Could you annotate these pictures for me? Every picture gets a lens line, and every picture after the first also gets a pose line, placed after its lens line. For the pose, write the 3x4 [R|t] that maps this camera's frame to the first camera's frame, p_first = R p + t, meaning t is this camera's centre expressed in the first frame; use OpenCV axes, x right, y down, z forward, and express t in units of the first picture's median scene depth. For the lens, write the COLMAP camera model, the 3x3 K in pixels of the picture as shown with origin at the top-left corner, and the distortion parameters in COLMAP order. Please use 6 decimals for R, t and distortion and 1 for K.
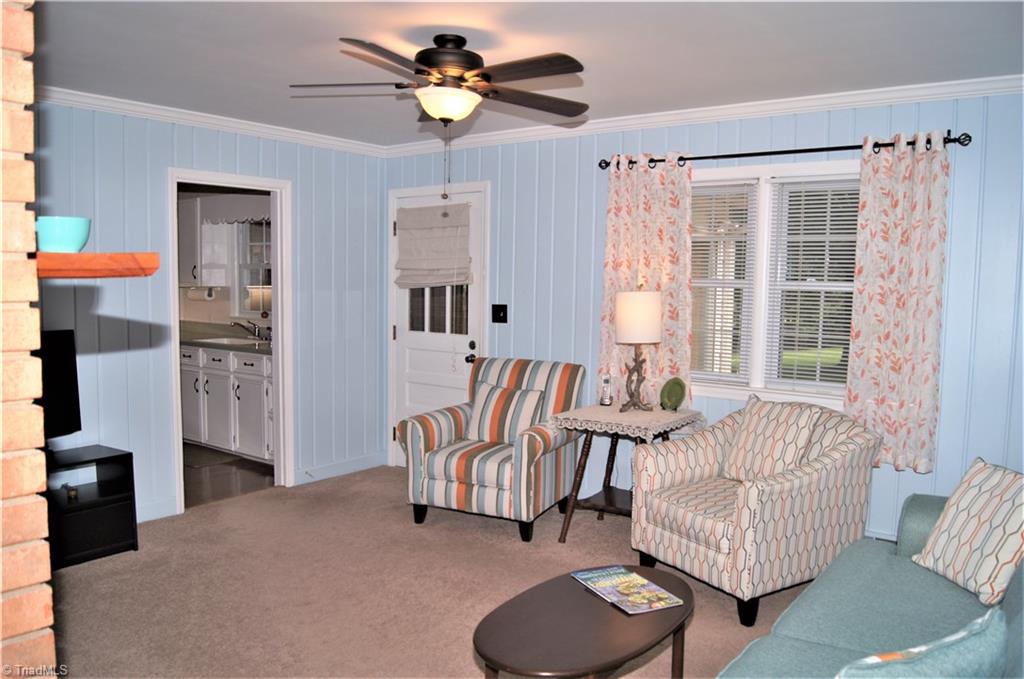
lens RADIAL K [[794.4, 0, 510.3], [0, 794.4, 339.3], [0, 0, 1]] dist [-0.079480, 0.011263]
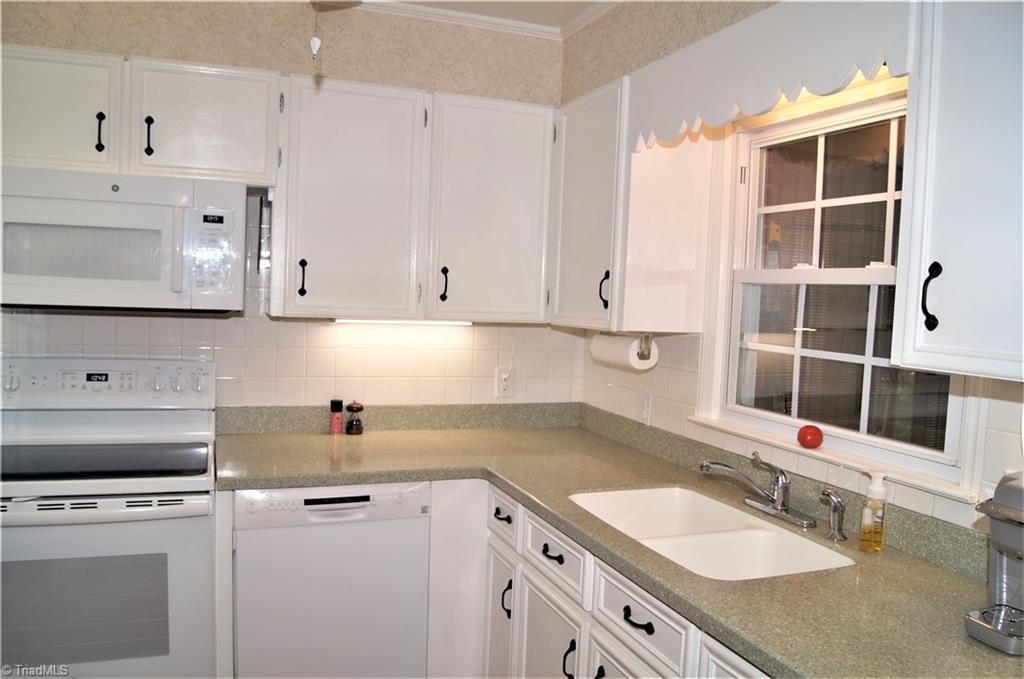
lens RADIAL K [[794.4, 0, 507.5], [0, 794.4, 337.3], [0, 0, 1]] dist [-0.079480, 0.011263]
pose [[0.845135, 0.048345, -0.532363, -0.243311], [-0.072810, 0.997031, -0.025043, -0.050900], [0.529572, 0.059926, 0.846146, 0.661691]]
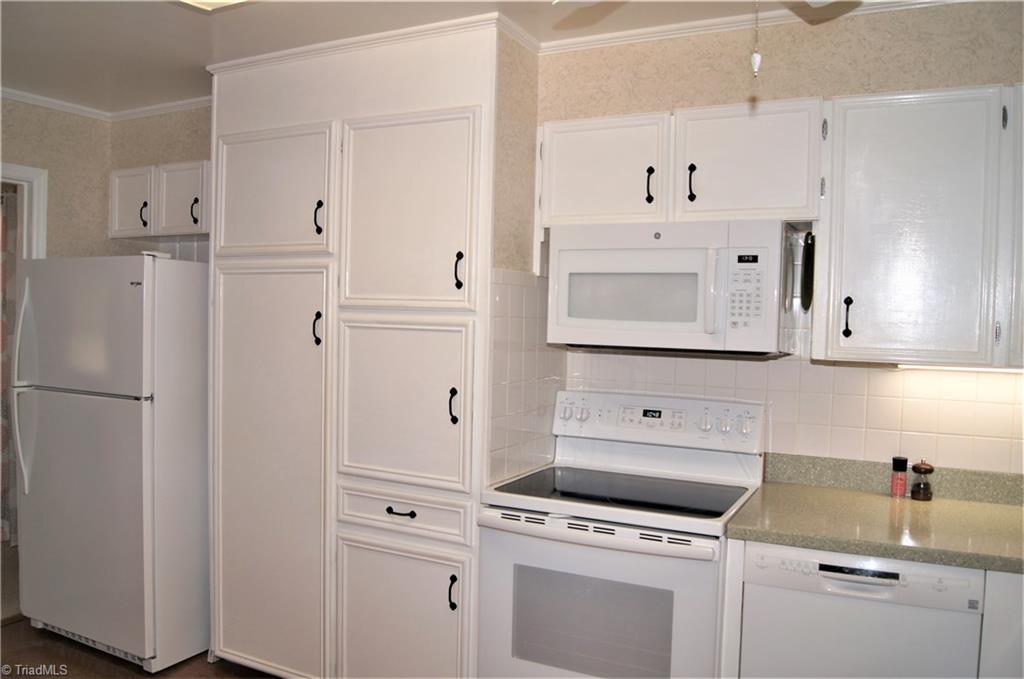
lens RADIAL K [[794.4, 0, 513.9], [0, 794.4, 343.5], [0, 0, 1]] dist [-0.079480, 0.011263]
pose [[0.178445, 0.020552, -0.983735, -0.227256], [-0.106293, 0.994334, 0.001493, -0.054430], [0.978192, 0.104298, 0.179618, 0.711480]]
